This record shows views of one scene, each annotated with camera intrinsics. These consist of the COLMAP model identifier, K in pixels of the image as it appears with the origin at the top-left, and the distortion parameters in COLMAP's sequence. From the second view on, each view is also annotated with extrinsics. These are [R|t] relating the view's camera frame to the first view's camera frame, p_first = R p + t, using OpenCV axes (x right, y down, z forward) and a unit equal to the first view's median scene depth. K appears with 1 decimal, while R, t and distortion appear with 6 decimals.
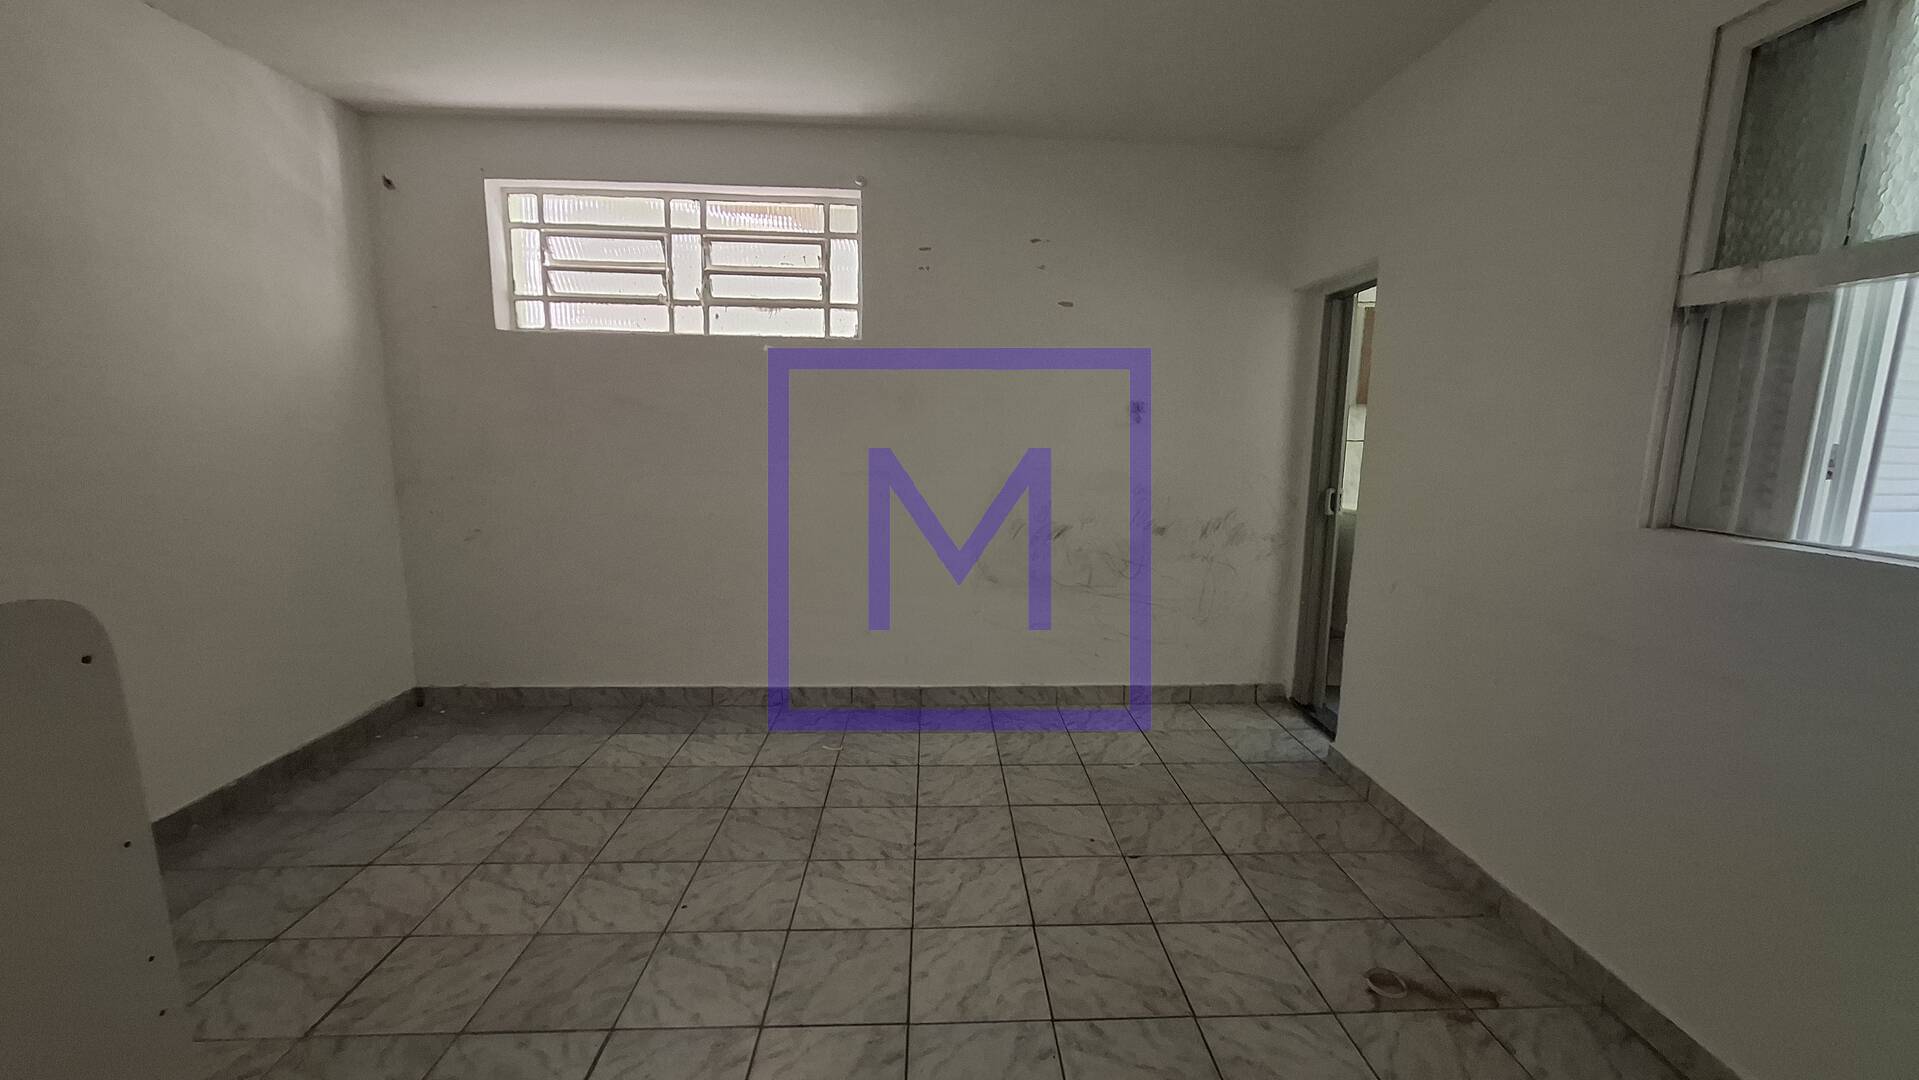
lens RADIAL K [[758.5, 0, 965.8], [0, 758.5, 545.7], [0, 0, 1]] dist [-0.000183, 0.000158]
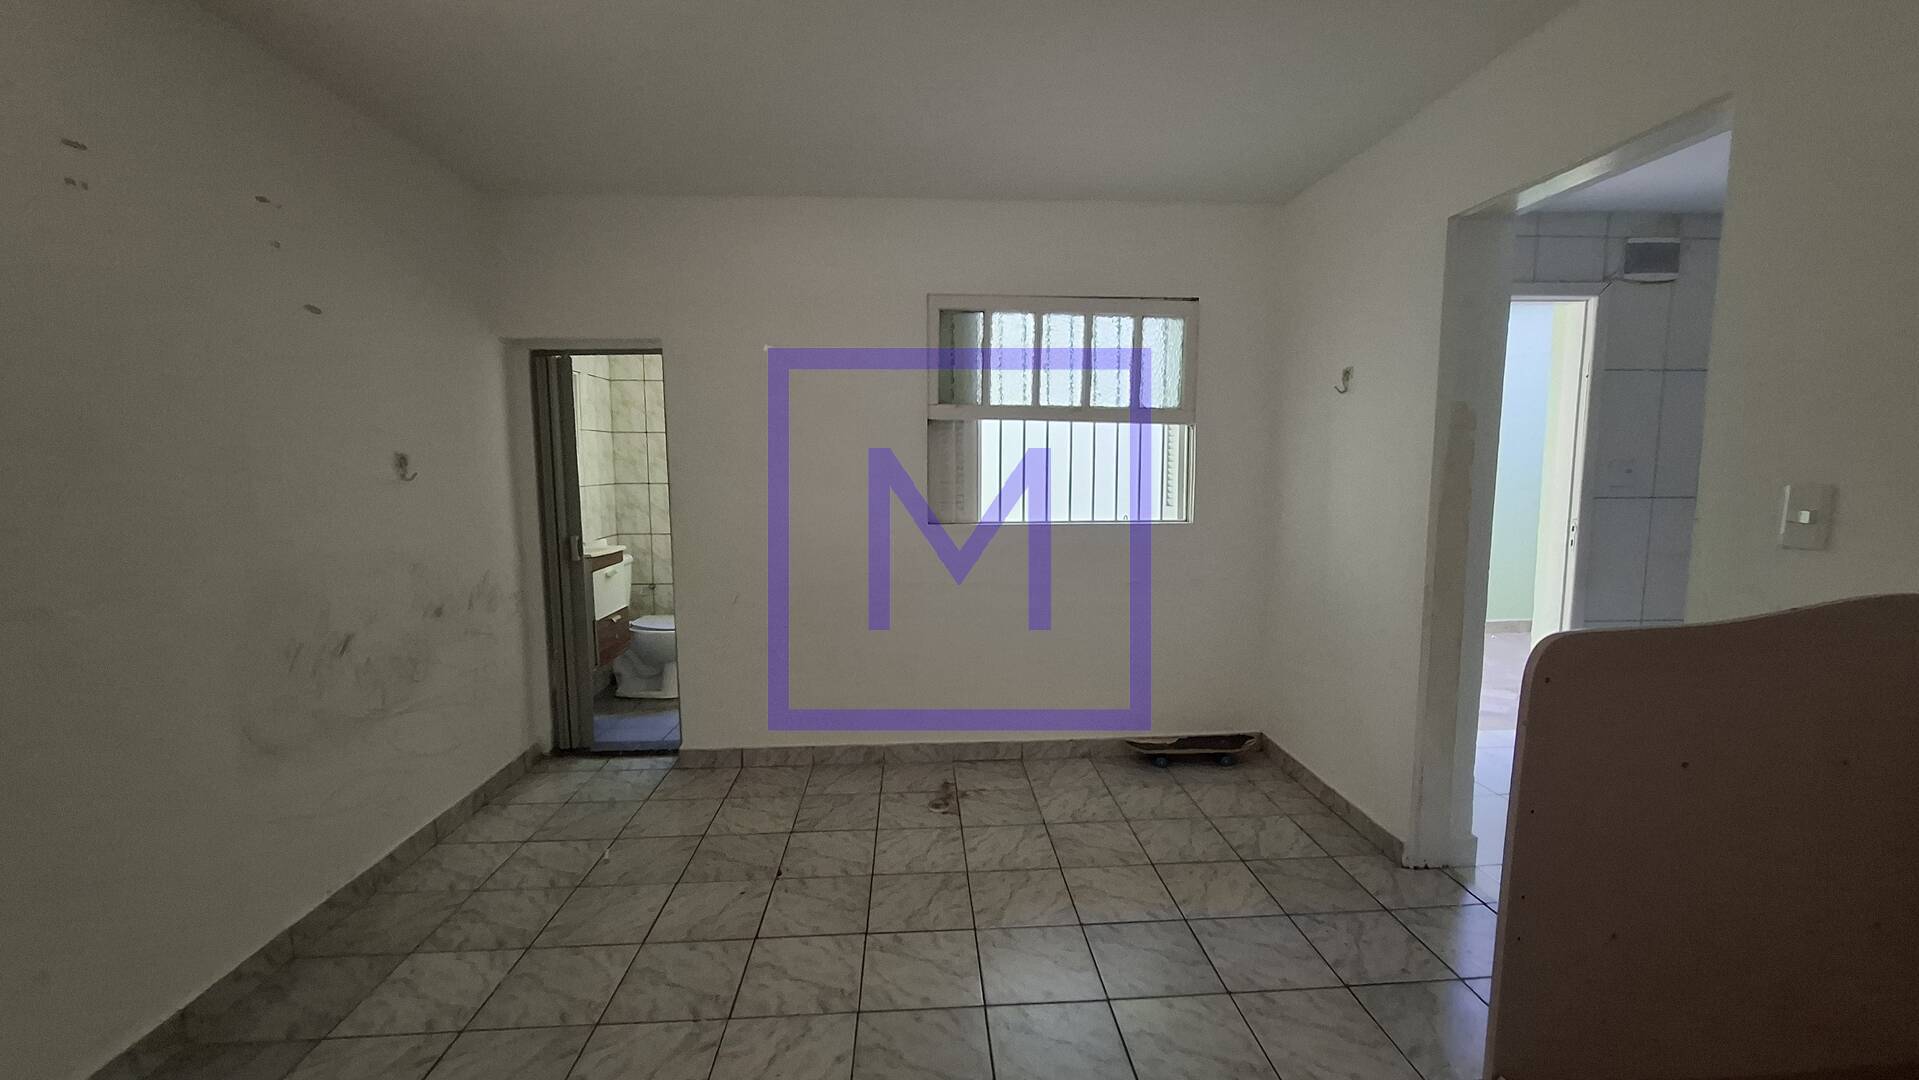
lens RADIAL K [[758.5, 0, 965.8], [0, 758.5, 545.7], [0, 0, 1]] dist [-0.000183, 0.000158]
pose [[-0.019769, -0.119153, 0.992679, -0.791667], [0.161110, 0.979518, 0.120782, -0.138951], [-0.986738, 0.162318, -0.000167, 0.637572]]
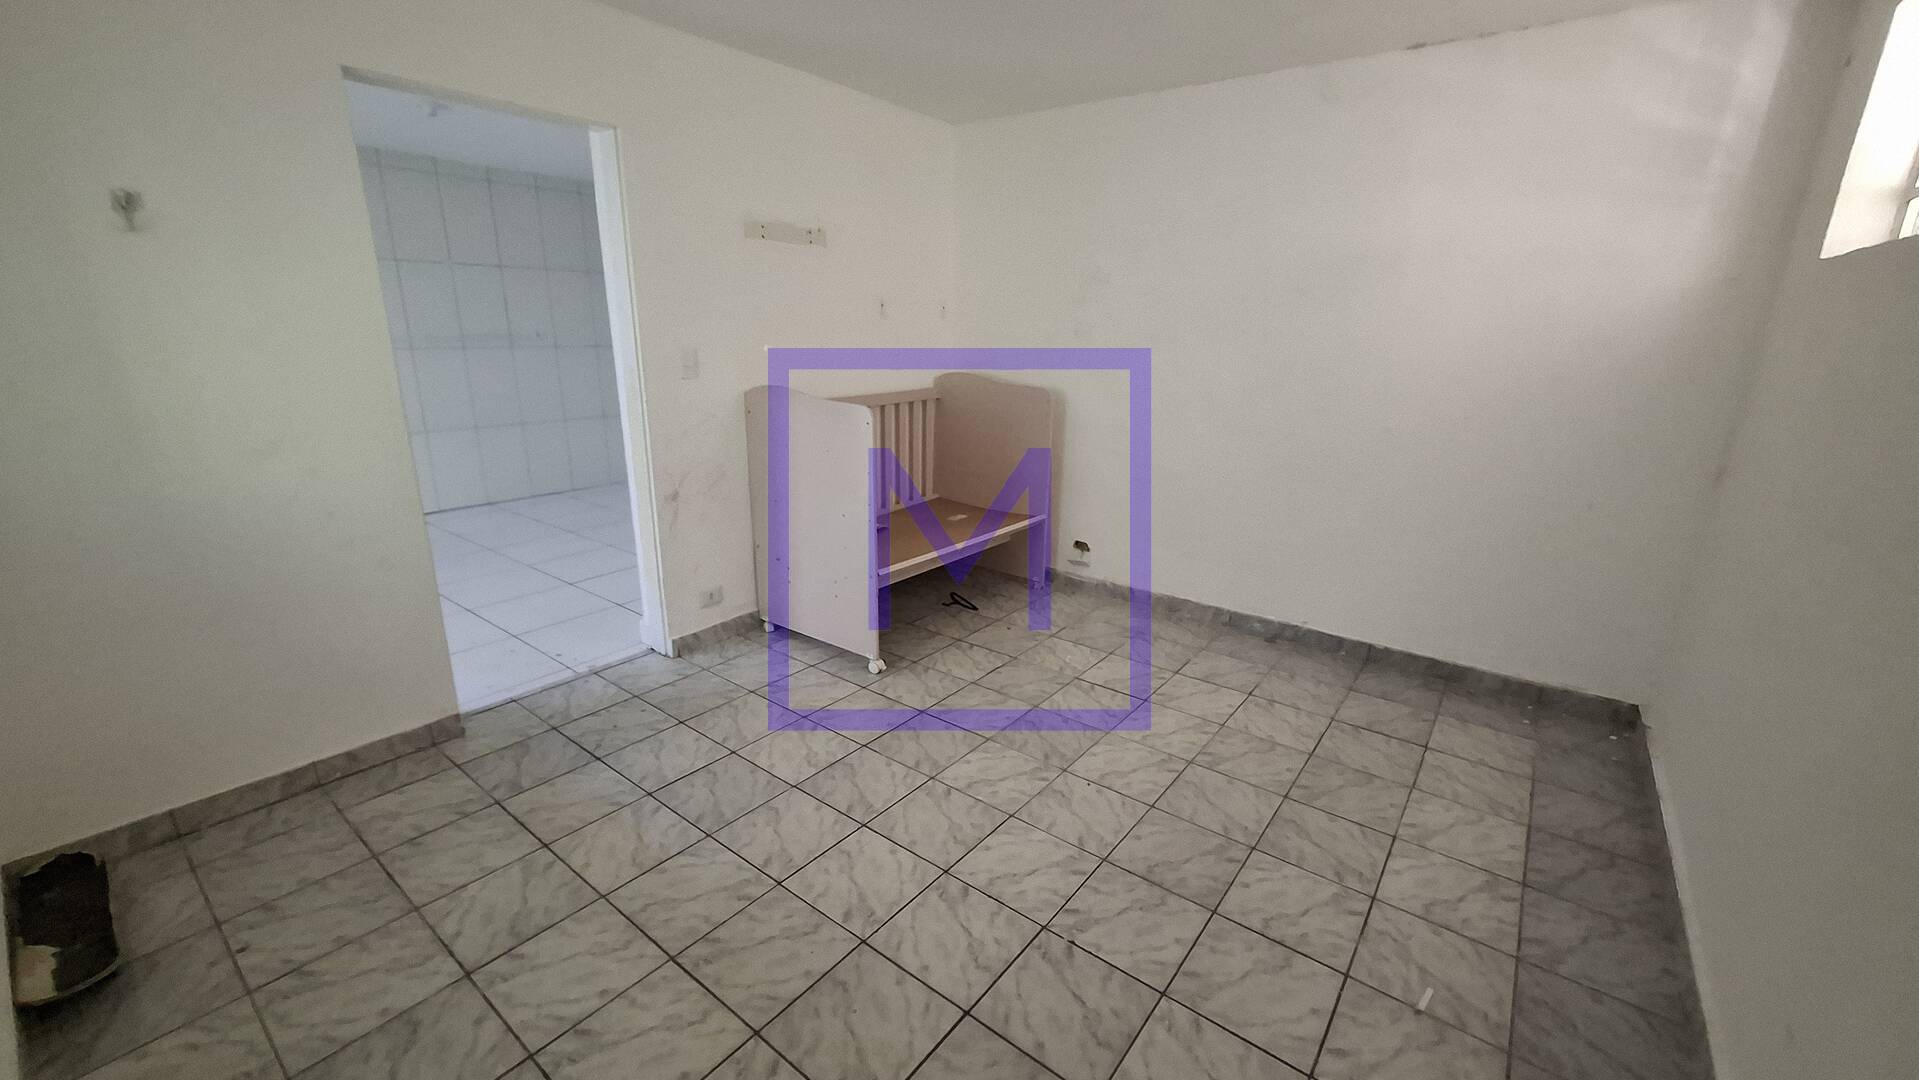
lens RADIAL K [[758.5, 0, 965.8], [0, 758.5, 545.7], [0, 0, 1]] dist [-0.000183, 0.000158]
pose [[-0.647112, 0.192999, -0.737562, 0.500658], [-0.147970, 0.917238, 0.369838, -0.255280], [0.747898, 0.348463, -0.564997, 1.209087]]
